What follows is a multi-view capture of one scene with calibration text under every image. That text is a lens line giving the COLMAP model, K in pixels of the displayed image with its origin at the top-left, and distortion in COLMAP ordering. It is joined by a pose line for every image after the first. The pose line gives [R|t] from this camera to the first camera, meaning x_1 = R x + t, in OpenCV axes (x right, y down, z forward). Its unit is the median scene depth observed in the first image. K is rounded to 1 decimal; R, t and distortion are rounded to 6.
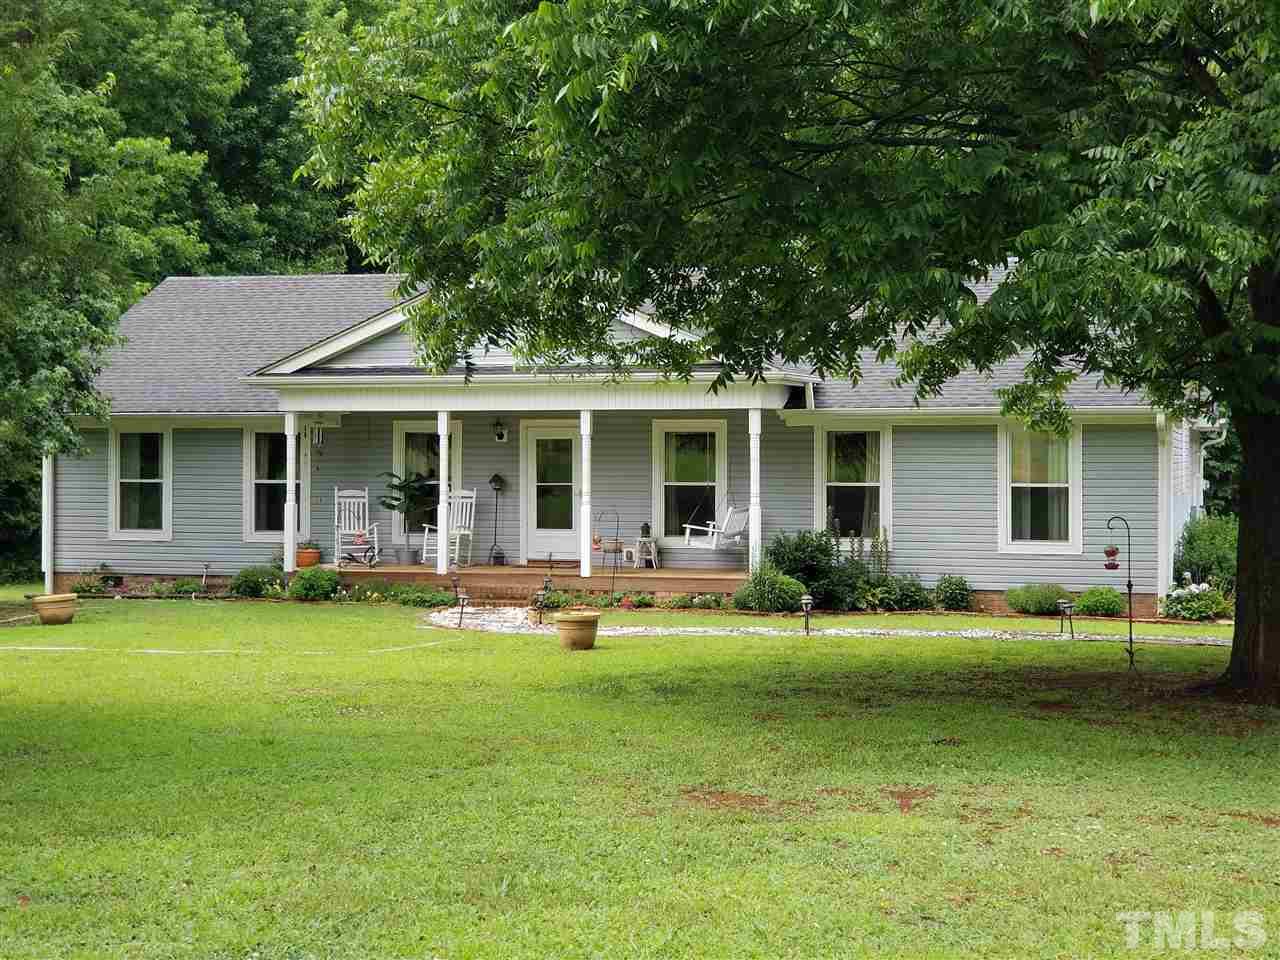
lens RADIAL K [[1946.5, 0, 693.3], [0, 1946.5, 467.3], [0, 0, 1]] dist [0.098784, -0.174569]
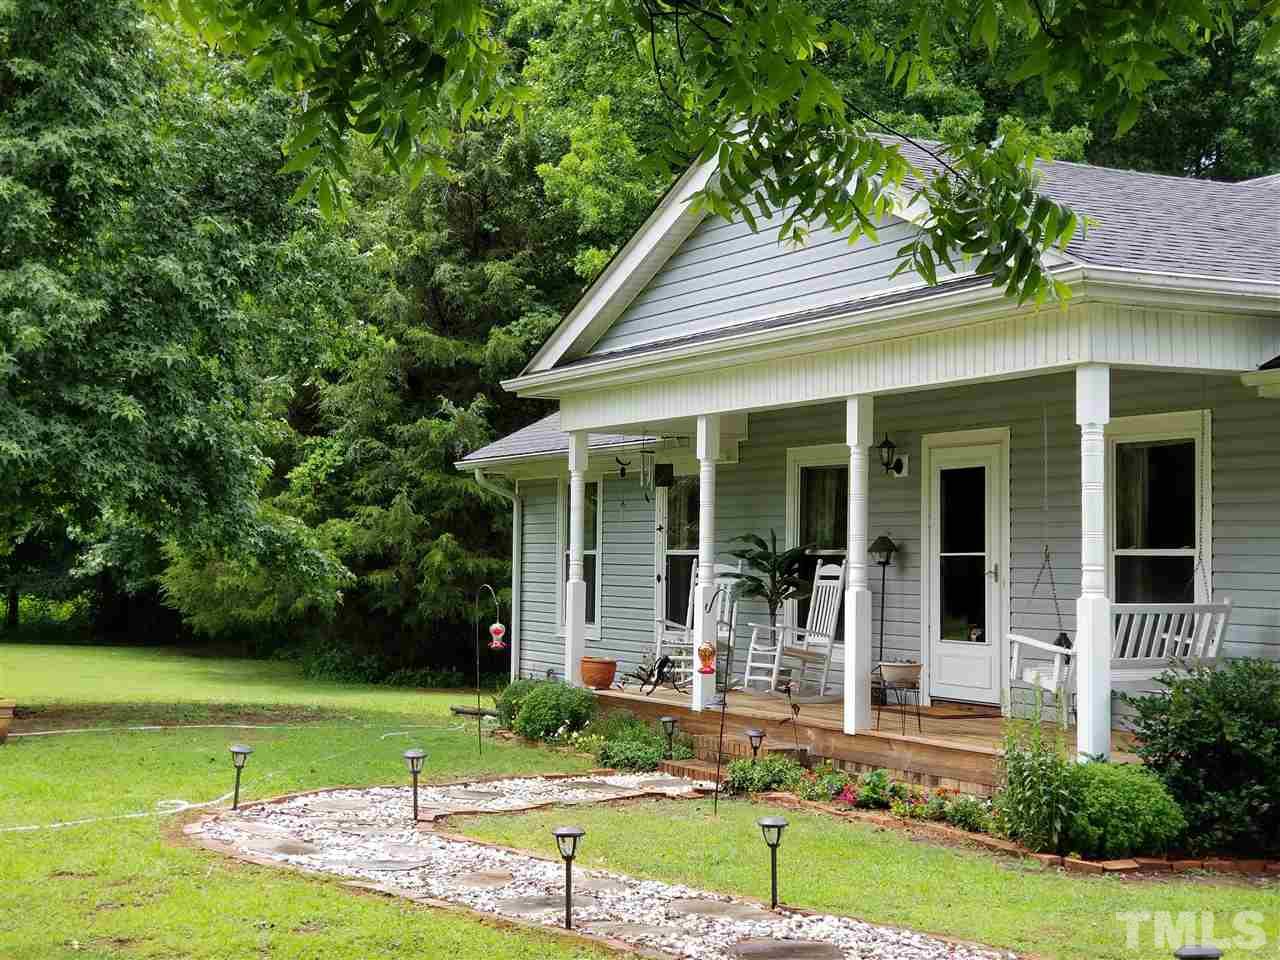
lens RADIAL K [[1946.5, 0, 693.3], [0, 1946.5, 467.3], [0, 0, 1]] dist [0.098784, -0.174569]
pose [[0.693848, -0.030681, -0.719468, 0.266094], [-0.013640, 0.998353, -0.055728, 0.016187], [0.719992, 0.048480, 0.692286, 0.604737]]
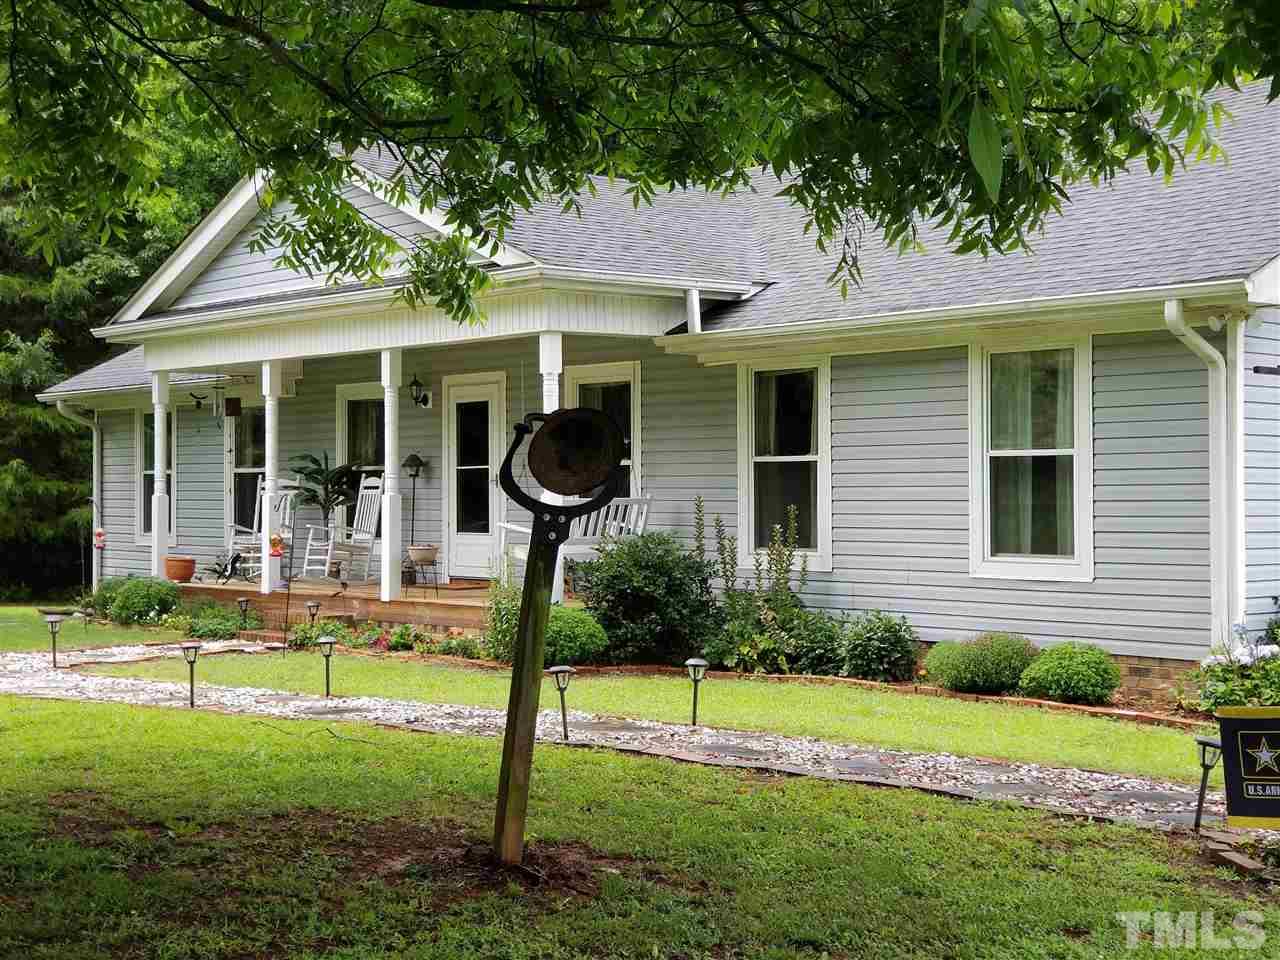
lens RADIAL K [[1946.5, 0, 693.3], [0, 1946.5, 467.3], [0, 0, 1]] dist [0.098784, -0.174569]
pose [[0.837899, -0.011980, -0.545694, 0.382320], [0.003126, 0.999848, -0.017149, 0.021505], [0.545816, 0.012663, 0.837809, 0.483534]]
